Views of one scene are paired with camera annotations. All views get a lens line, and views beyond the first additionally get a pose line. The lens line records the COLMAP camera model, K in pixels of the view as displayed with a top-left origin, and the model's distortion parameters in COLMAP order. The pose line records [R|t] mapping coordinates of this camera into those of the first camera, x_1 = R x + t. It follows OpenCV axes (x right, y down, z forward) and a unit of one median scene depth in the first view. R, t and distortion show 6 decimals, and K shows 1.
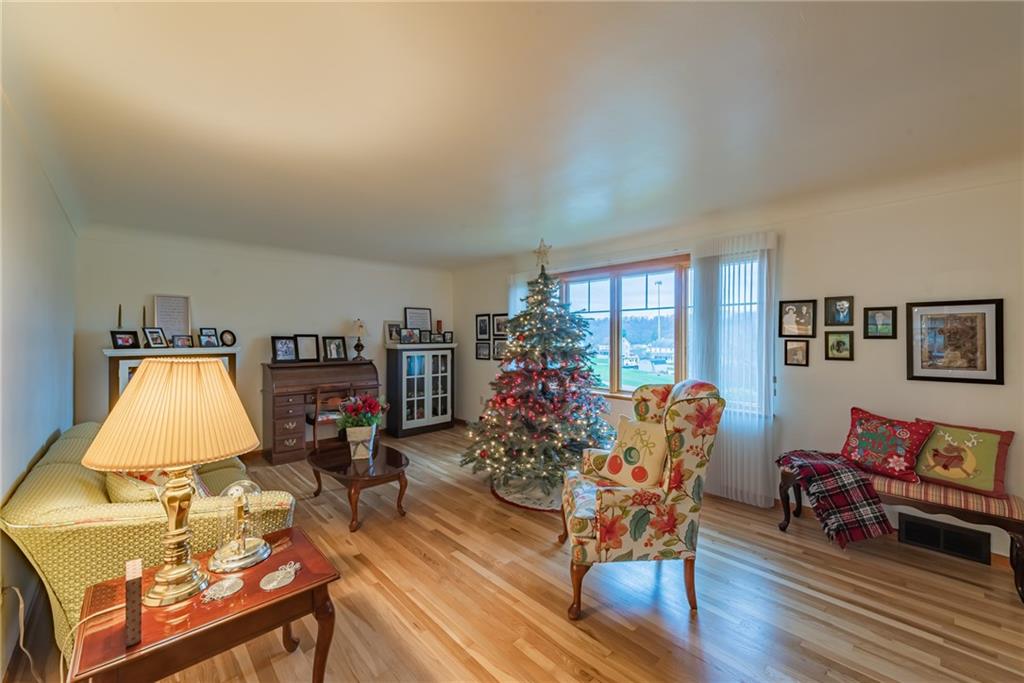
lens RADIAL K [[420.6, 0, 536.7], [0, 420.6, 338.7], [0, 0, 1]] dist [-0.000103, -0.000014]
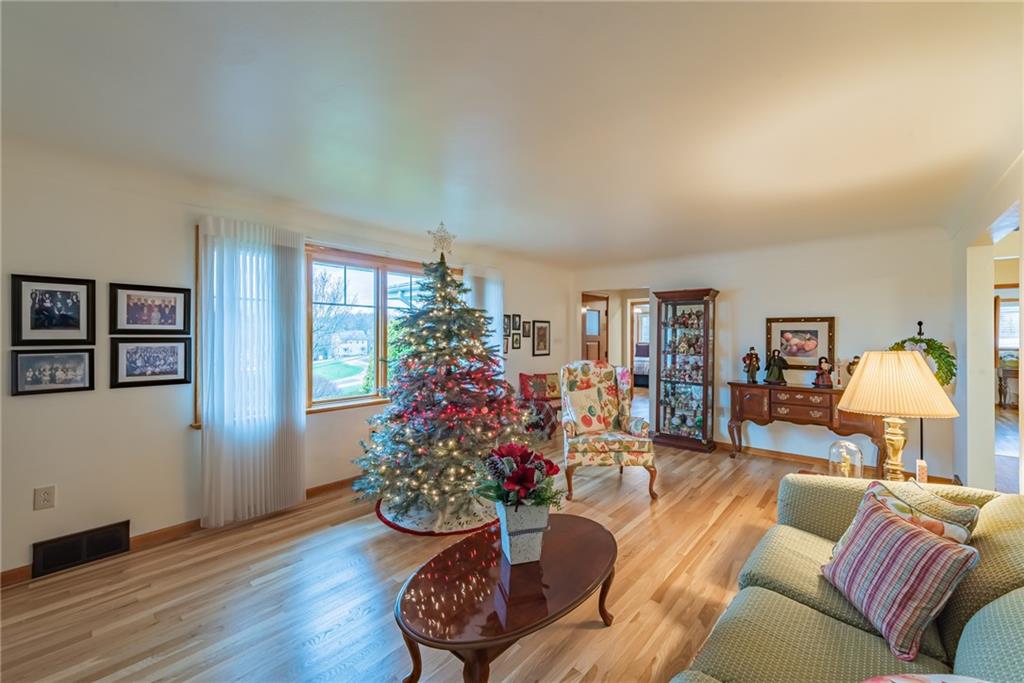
lens RADIAL K [[397.4, 0, 513.4], [0, 397.4, 337.5], [0, 0, 1]] dist [0.001070, 0.000009]
pose [[-0.073027, -0.003905, 0.997322, -0.810996], [0.001243, 0.999991, 0.004007, -0.004564], [-0.997329, 0.001532, -0.073021, 0.914459]]
